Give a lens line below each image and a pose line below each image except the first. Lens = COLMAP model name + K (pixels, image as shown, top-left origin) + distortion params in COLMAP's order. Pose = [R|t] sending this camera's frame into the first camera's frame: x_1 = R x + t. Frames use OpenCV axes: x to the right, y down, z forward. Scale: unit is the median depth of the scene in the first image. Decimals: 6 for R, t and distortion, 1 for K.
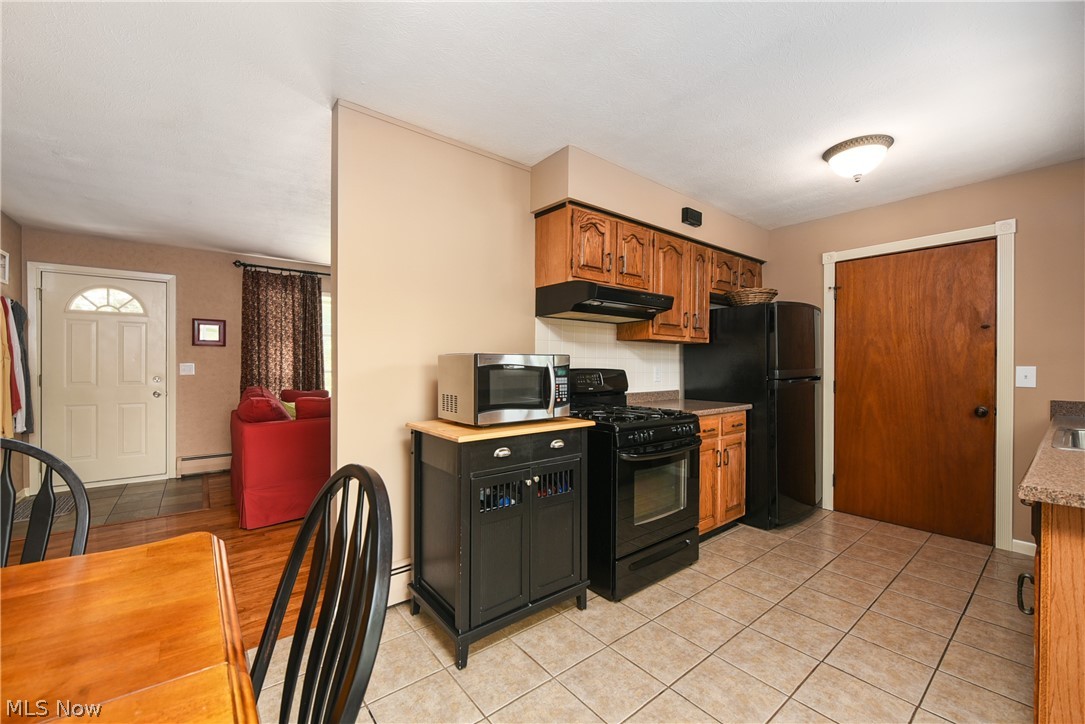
lens RADIAL K [[439.3, 0, 541.7], [0, 439.3, 366.2], [0, 0, 1]] dist [-0.003919, -0.000450]
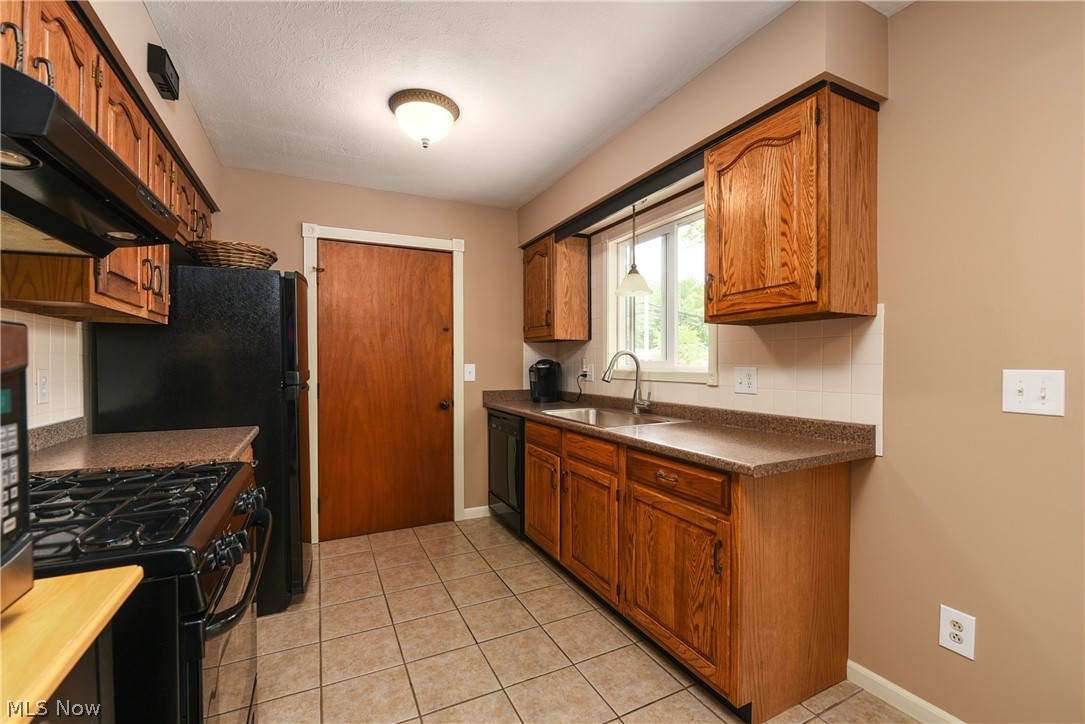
lens RADIAL K [[454.7, 0, 537.6], [0, 454.7, 365.6], [0, 0, 1]] dist [-0.009732, -0.000086]
pose [[0.222936, -0.008564, 0.974795, -0.074374], [0.007520, 0.999947, 0.007066, -0.002862], [-0.974804, 0.005756, 0.222989, 0.488018]]
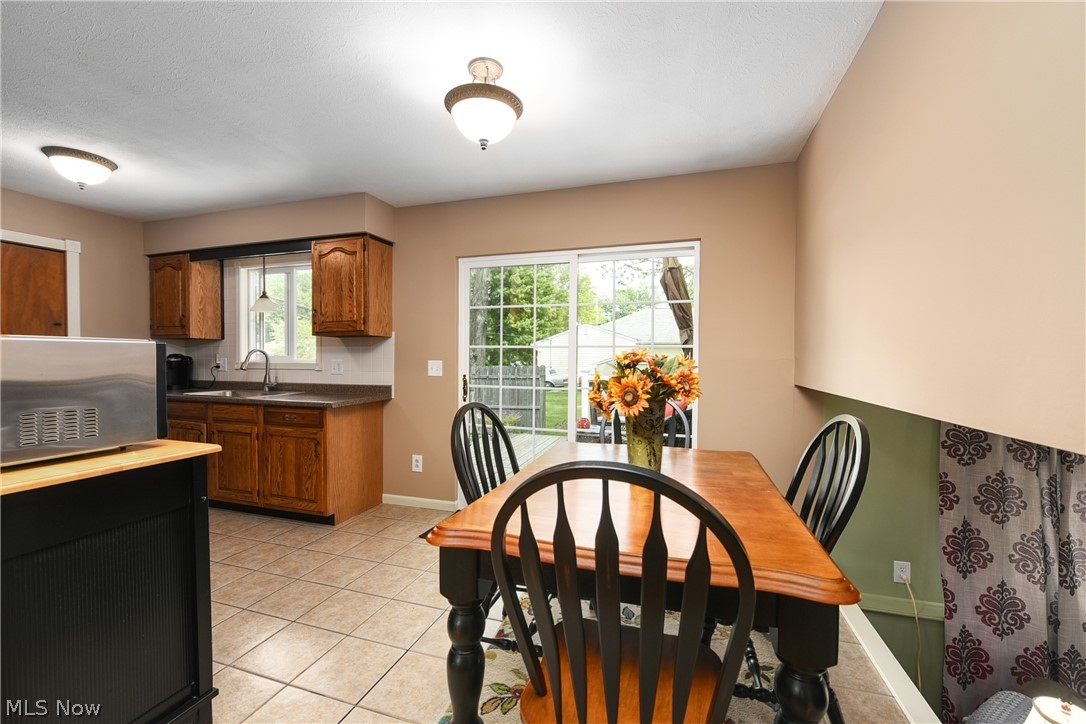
lens RADIAL K [[439.7, 0, 541.3], [0, 439.7, 366.1], [0, 0, 1]] dist [-0.003919, -0.000450]
pose [[-0.547040, -0.019687, 0.836875, -0.680311], [-0.000819, 0.999736, 0.022983, -0.004310], [-0.837106, 0.011887, -0.546911, 0.527087]]
